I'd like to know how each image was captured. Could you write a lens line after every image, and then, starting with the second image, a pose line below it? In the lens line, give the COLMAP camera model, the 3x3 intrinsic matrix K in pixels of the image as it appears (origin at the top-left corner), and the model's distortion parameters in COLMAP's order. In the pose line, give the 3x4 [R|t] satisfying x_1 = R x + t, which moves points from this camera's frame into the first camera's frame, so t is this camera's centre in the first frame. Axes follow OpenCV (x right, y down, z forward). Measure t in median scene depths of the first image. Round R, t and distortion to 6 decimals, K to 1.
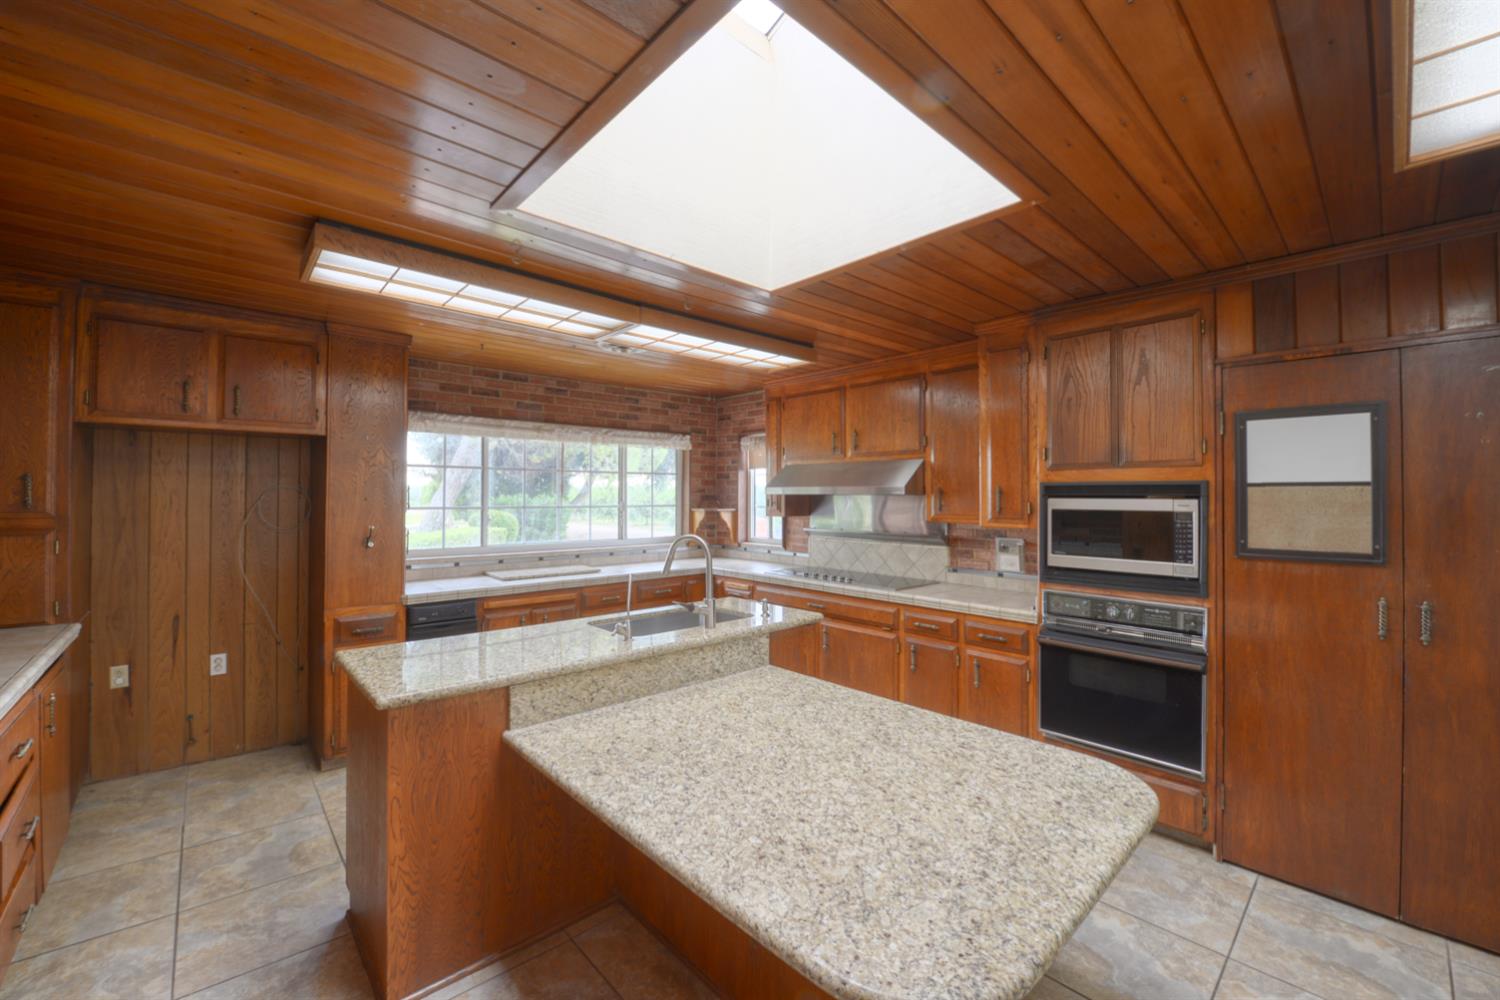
lens RADIAL K [[599.9, 0, 743.6], [0, 599.9, 492.0], [0, 0, 1]] dist [-0.015824, -0.001628]
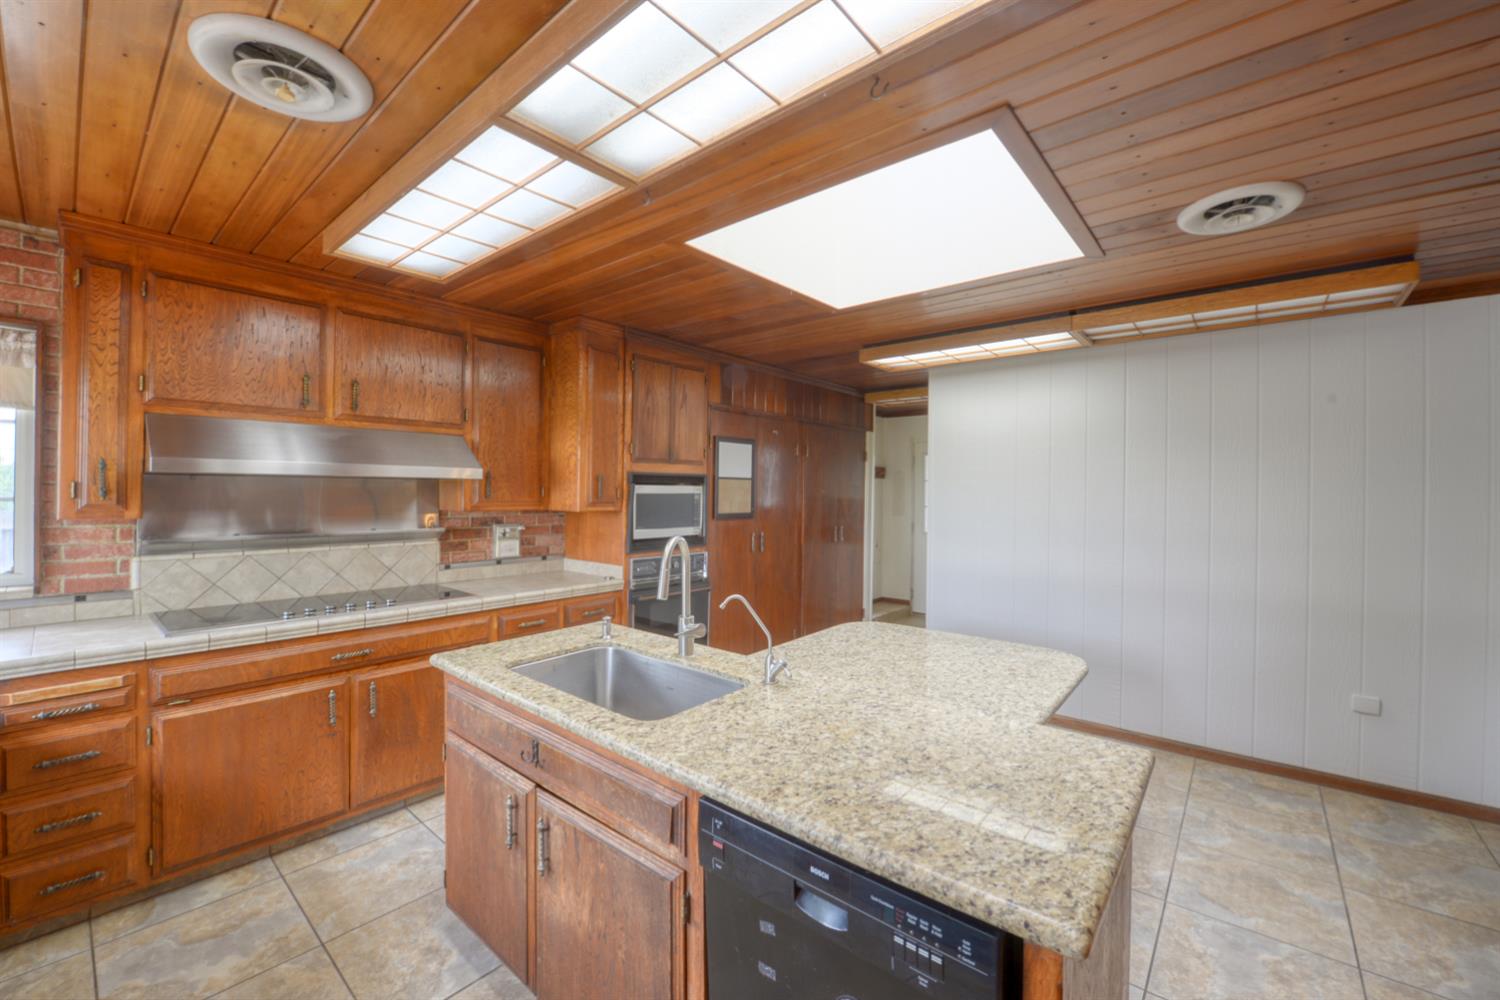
lens RADIAL K [[599.9, 0, 743.3], [0, 599.9, 488.4], [0, 0, 1]] dist [-0.015824, -0.001628]
pose [[-0.126427, -0.004502, 0.991966, -0.756478], [-0.018748, 0.999822, 0.002148, 0.011378], [-0.991799, -0.018326, -0.126489, 0.943840]]
